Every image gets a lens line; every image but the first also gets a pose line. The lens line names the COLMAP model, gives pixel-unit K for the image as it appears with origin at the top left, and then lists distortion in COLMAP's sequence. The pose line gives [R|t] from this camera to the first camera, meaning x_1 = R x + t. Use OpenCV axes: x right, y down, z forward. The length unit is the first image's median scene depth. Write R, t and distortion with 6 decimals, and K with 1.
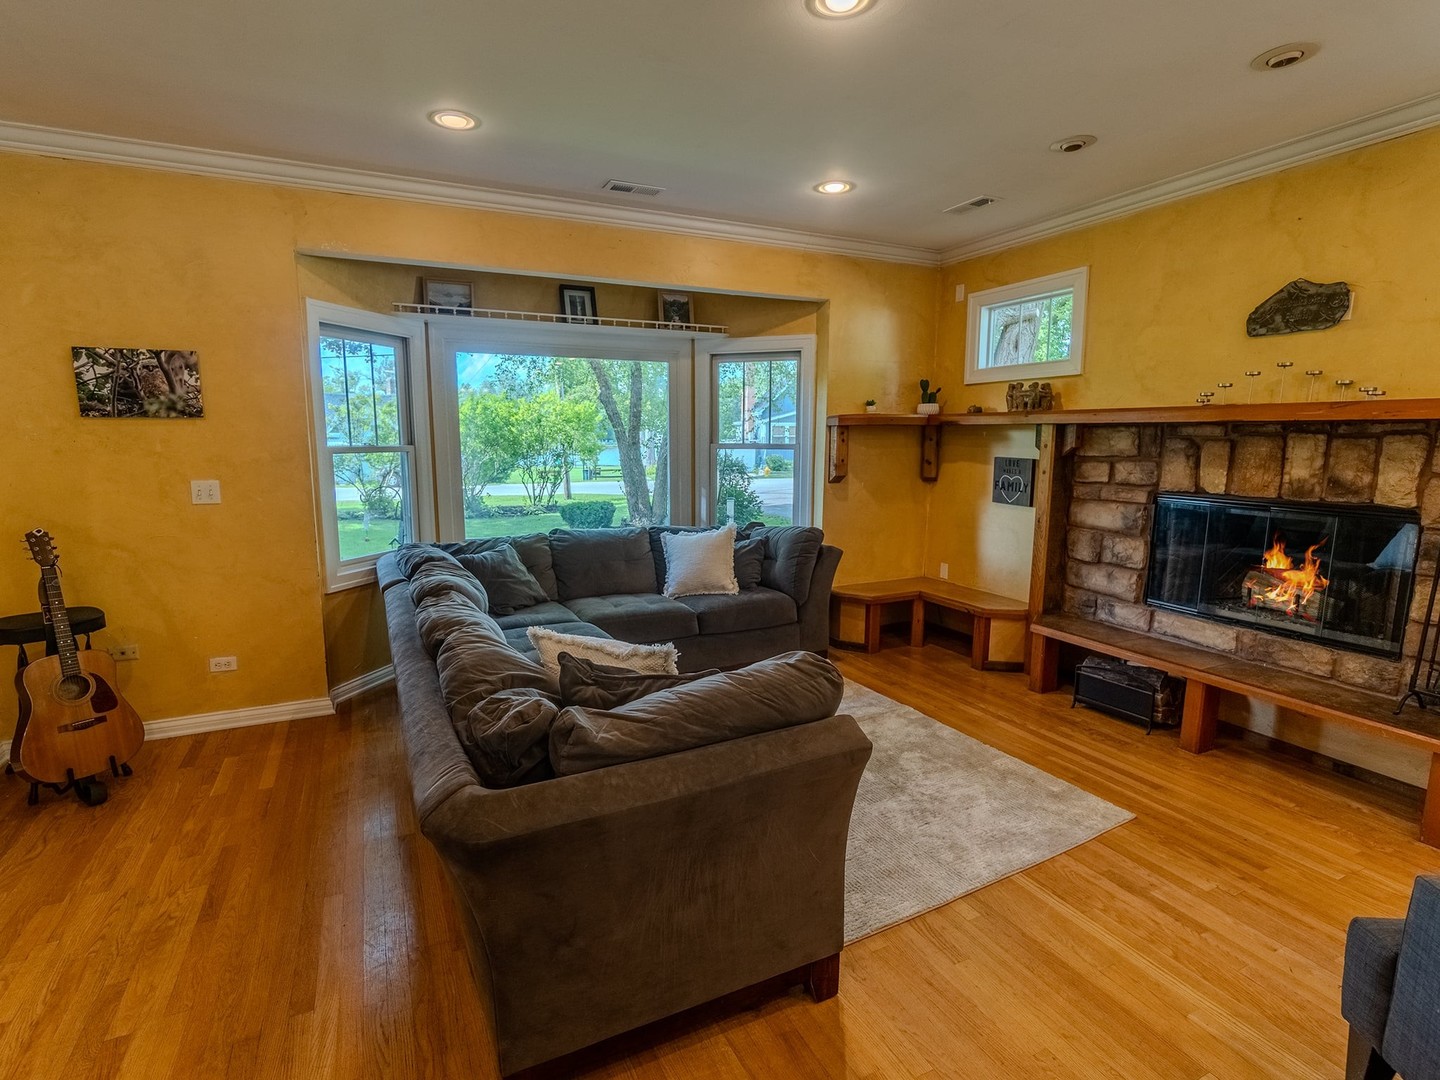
lens RADIAL K [[702.4, 0, 706.4], [0, 702.4, 540.9], [0, 0, 1]] dist [-0.003231, 0.000308]
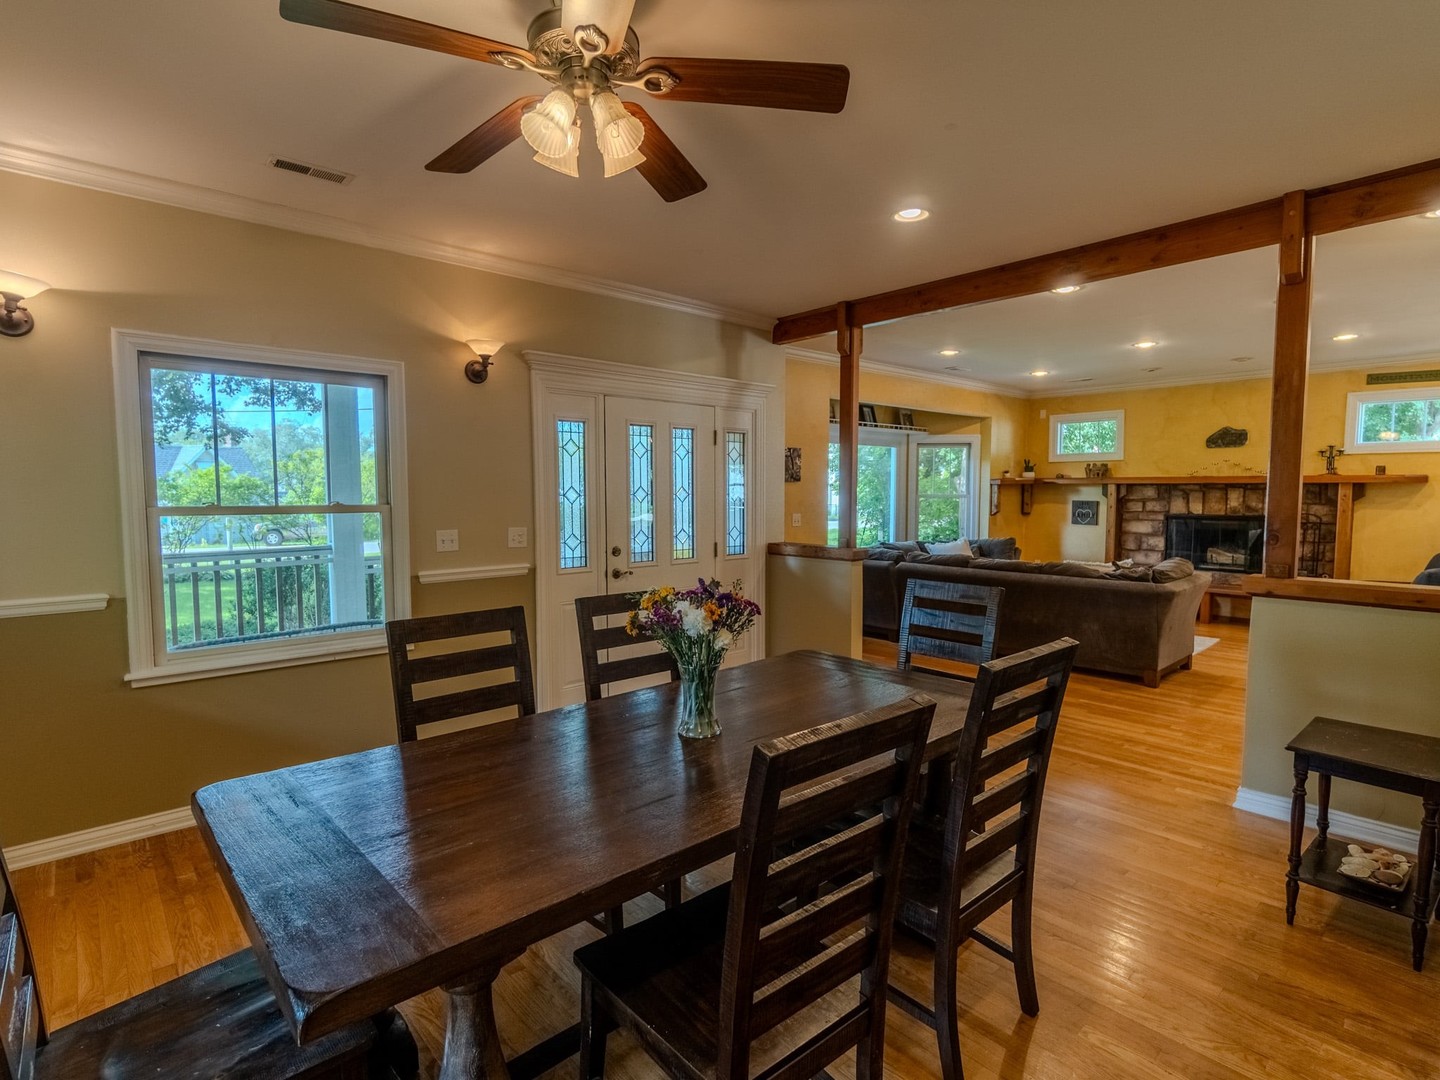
lens RADIAL K [[748.6, 0, 711.1], [0, 748.6, 542.4], [0, 0, 1]] dist [0.014592, -0.001534]
pose [[0.956632, -0.022277, 0.290446, -1.232562], [0.044904, 0.996431, -0.071472, 0.105508], [-0.287817, 0.081414, 0.954219, -0.722534]]
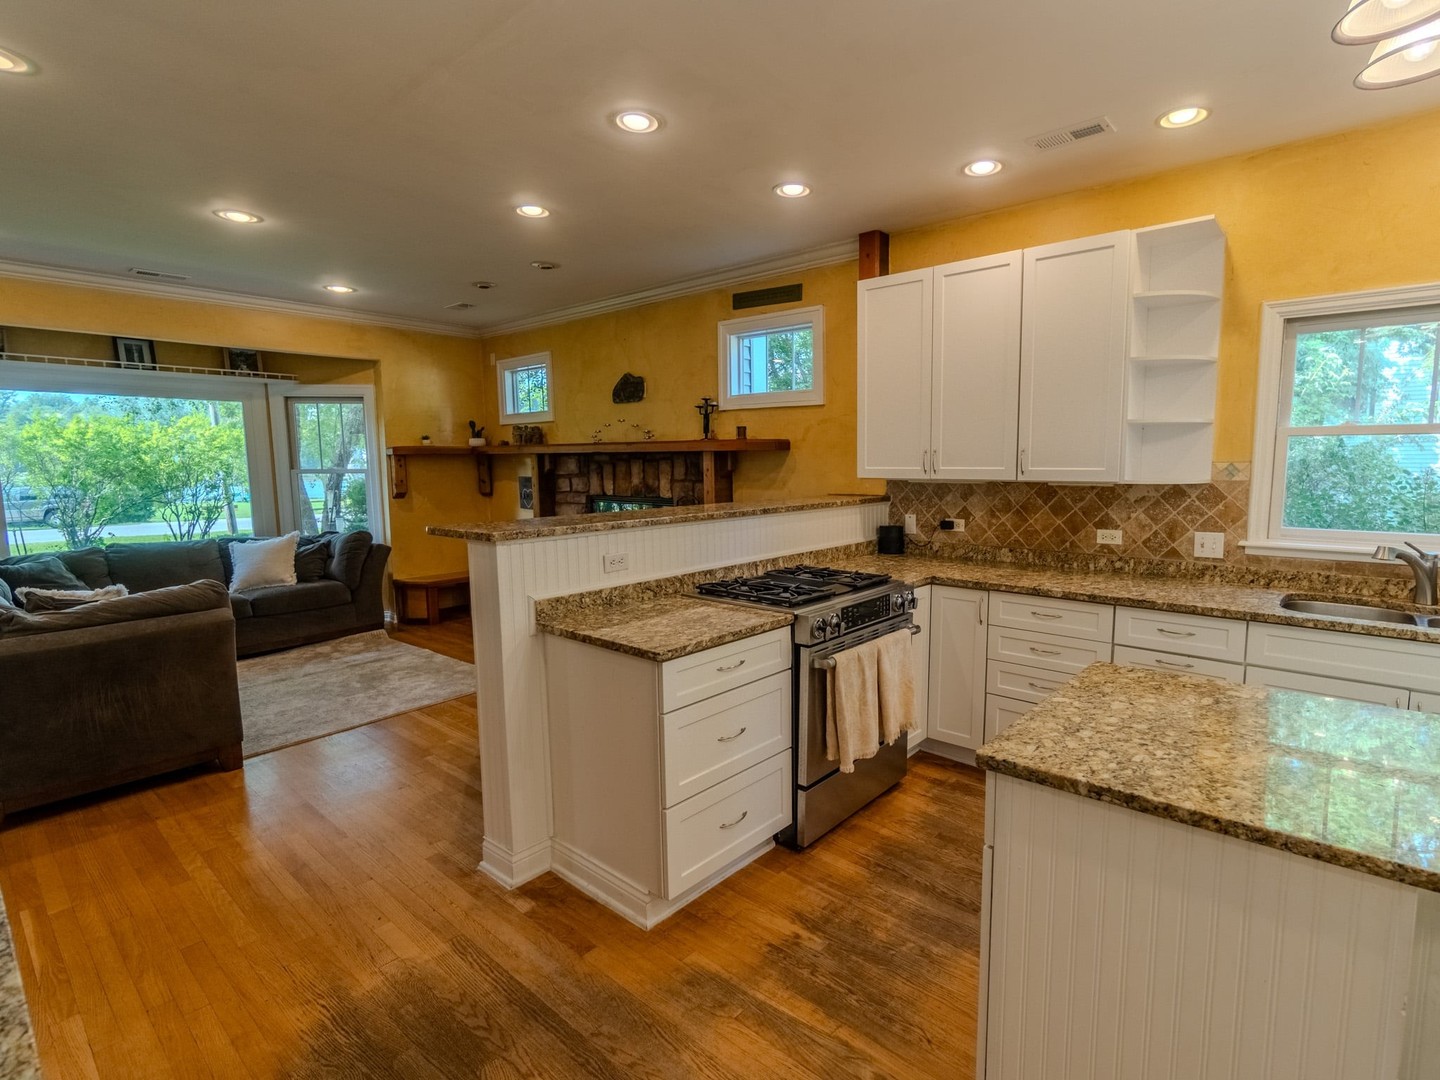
lens RADIAL K [[702.4, 0, 786.7], [0, 702.4, 540.7], [0, 0, 1]] dist [-0.003231, 0.000308]
pose [[0.901099, -0.054589, 0.430163, 0.306957], [0.070626, 0.997273, -0.021389, 0.085879], [-0.427823, 0.049655, 0.902498, -0.553624]]
